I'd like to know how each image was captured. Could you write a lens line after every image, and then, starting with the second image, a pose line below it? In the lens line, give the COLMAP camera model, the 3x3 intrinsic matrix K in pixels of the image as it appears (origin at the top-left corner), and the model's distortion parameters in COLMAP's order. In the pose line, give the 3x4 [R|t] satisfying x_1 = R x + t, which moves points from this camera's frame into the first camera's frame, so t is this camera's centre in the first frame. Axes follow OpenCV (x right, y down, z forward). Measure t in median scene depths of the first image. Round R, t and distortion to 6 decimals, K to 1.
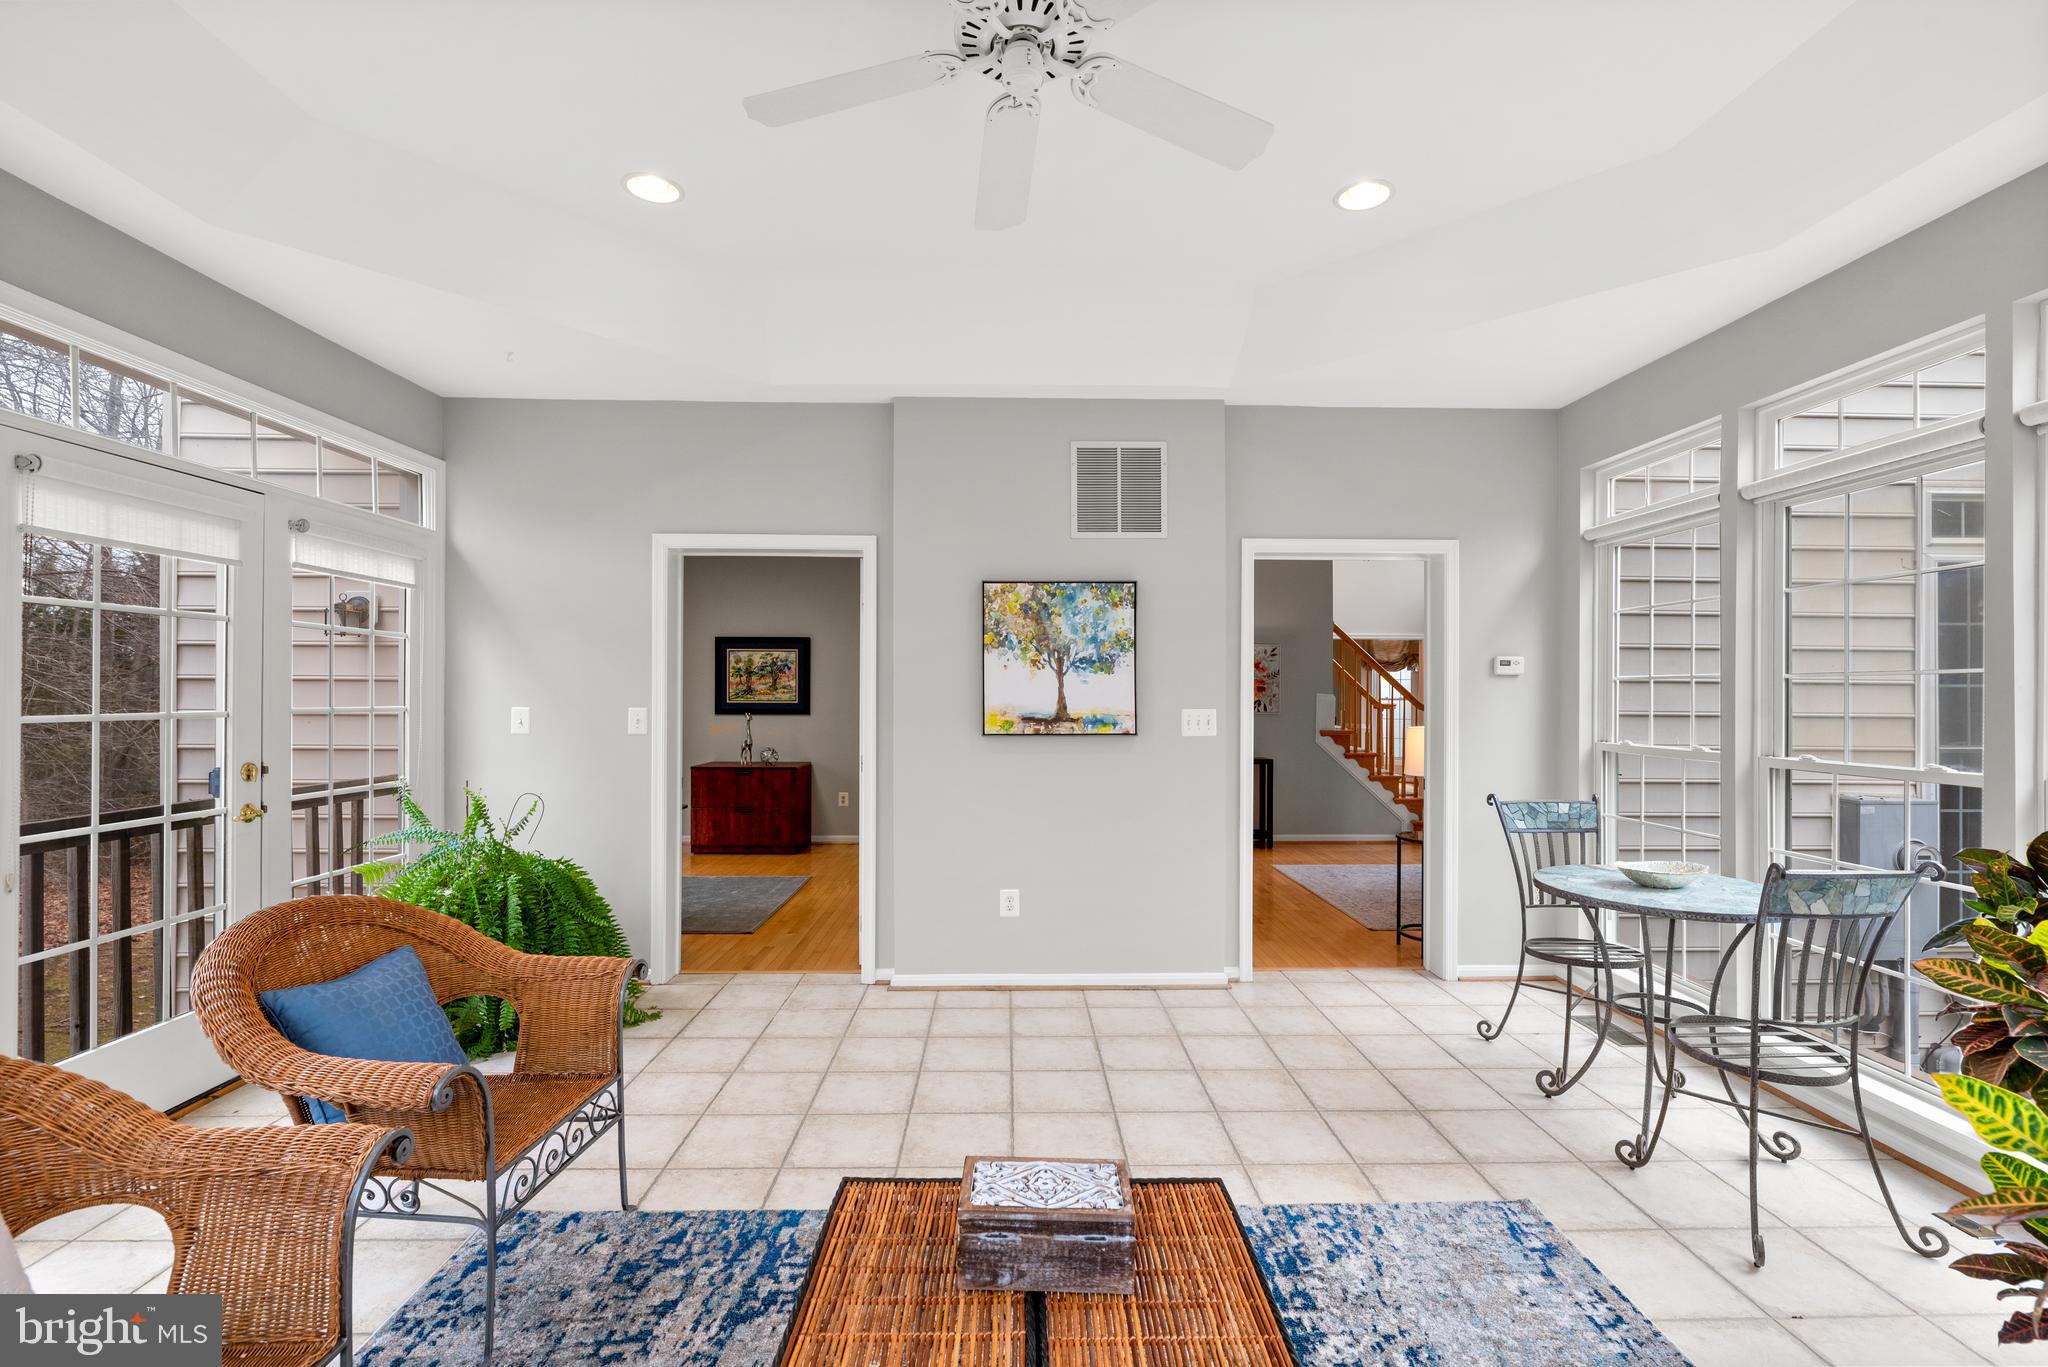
lens RADIAL K [[915.9, 0, 1029.1], [0, 915.9, 692.6], [0, 0, 1]] dist [0.001527, -0.000196]
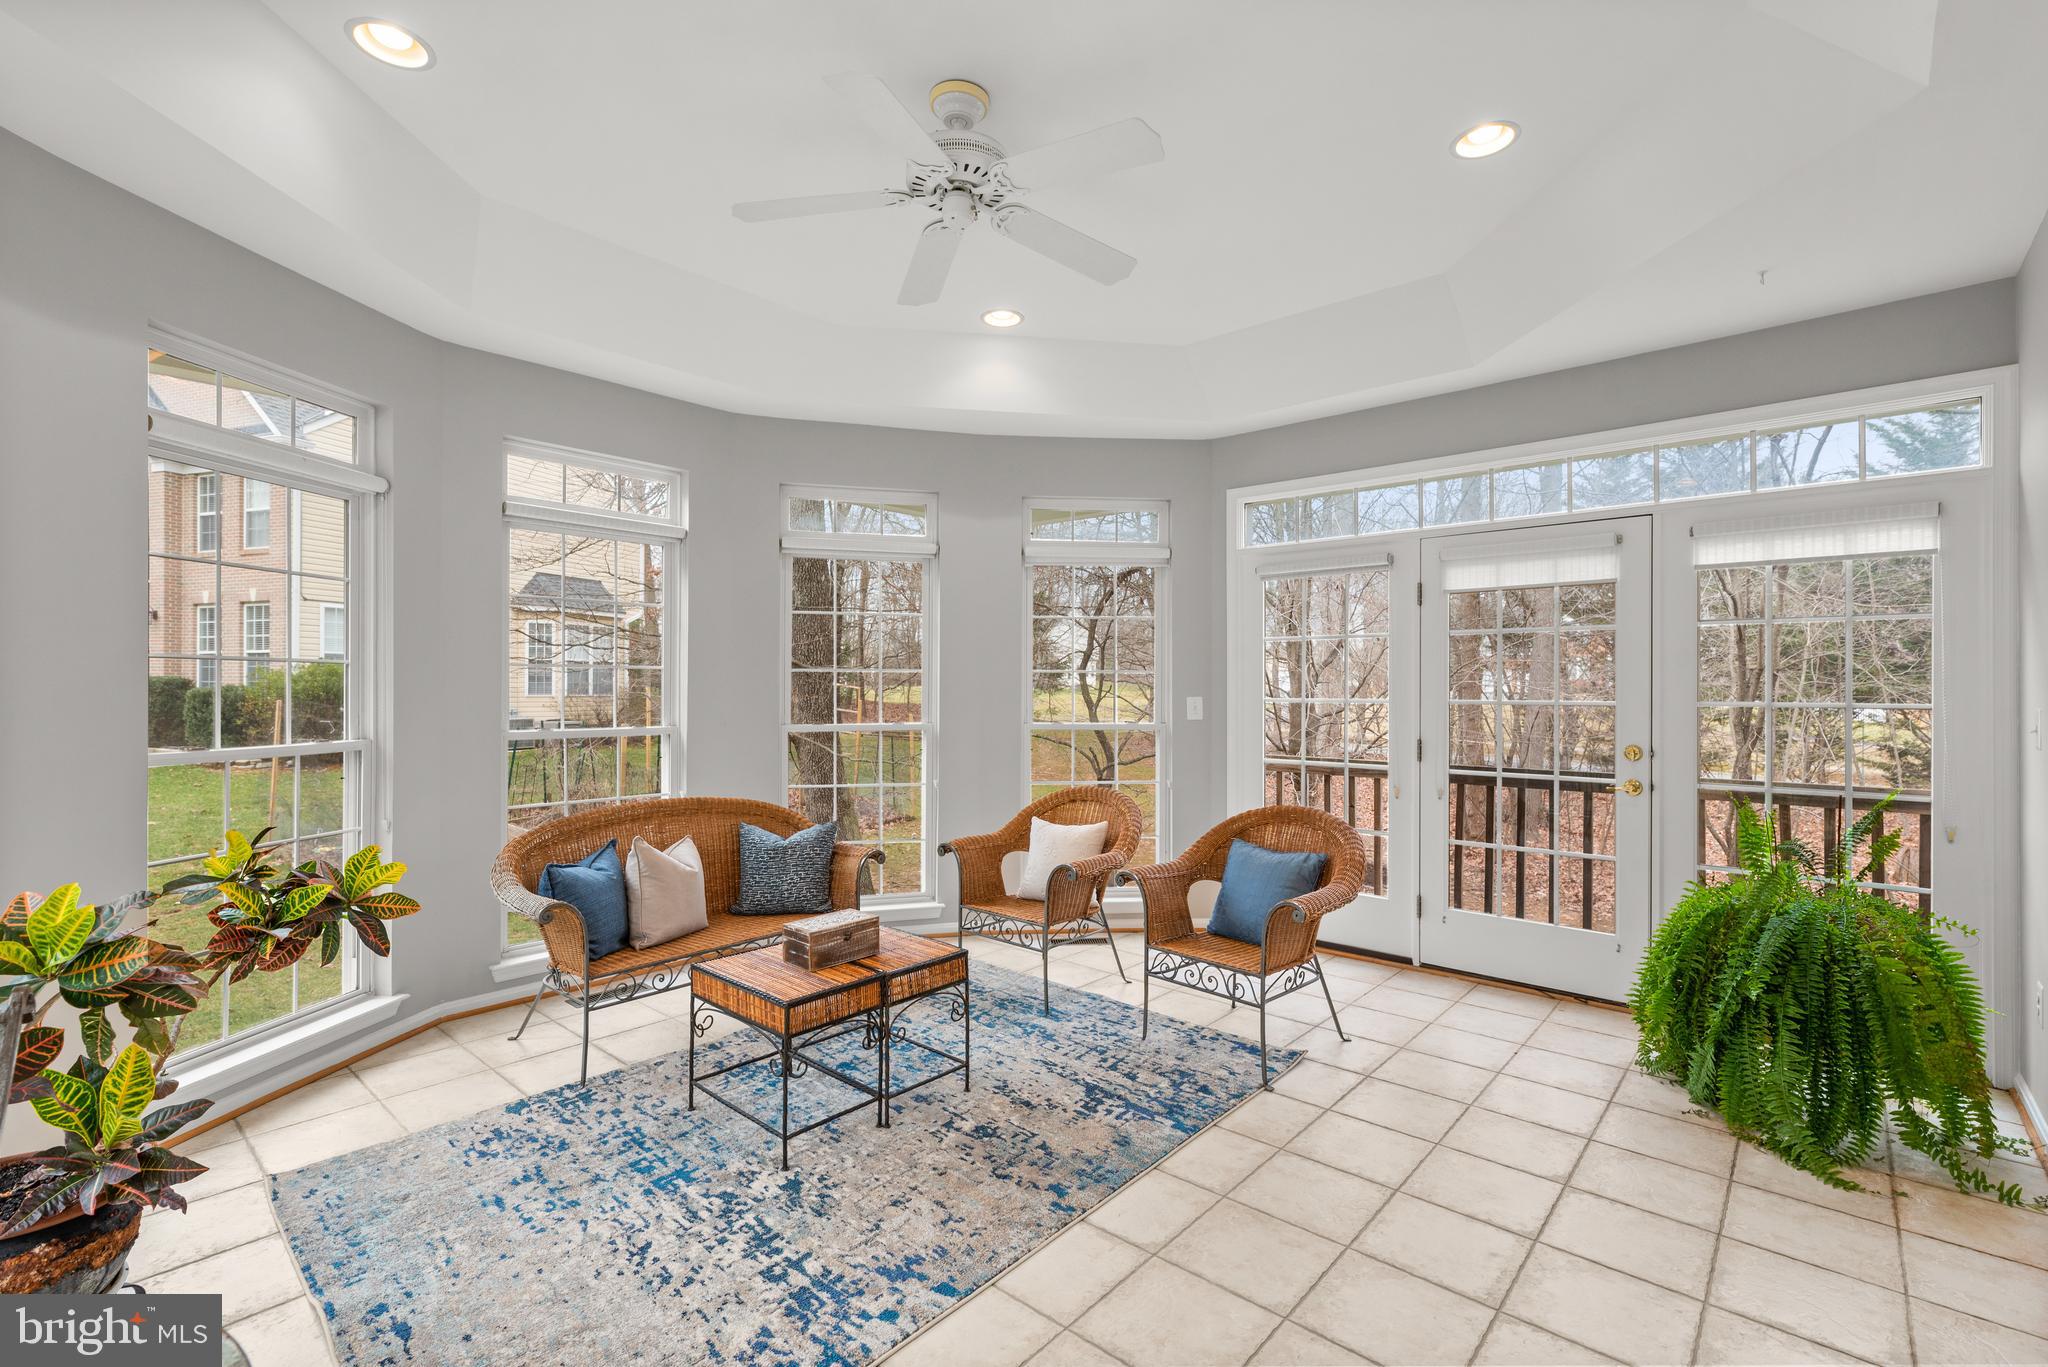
lens RADIAL K [[915.9, 0, 1029.1], [0, 915.9, 692.6], [0, 0, 1]] dist [0.001527, -0.000196]
pose [[-0.677495, -0.000427, -0.735528, 0.782189], [-0.003938, 0.999988, 0.003047, 0.010321], [0.735517, 0.004961, -0.677488, 1.730030]]
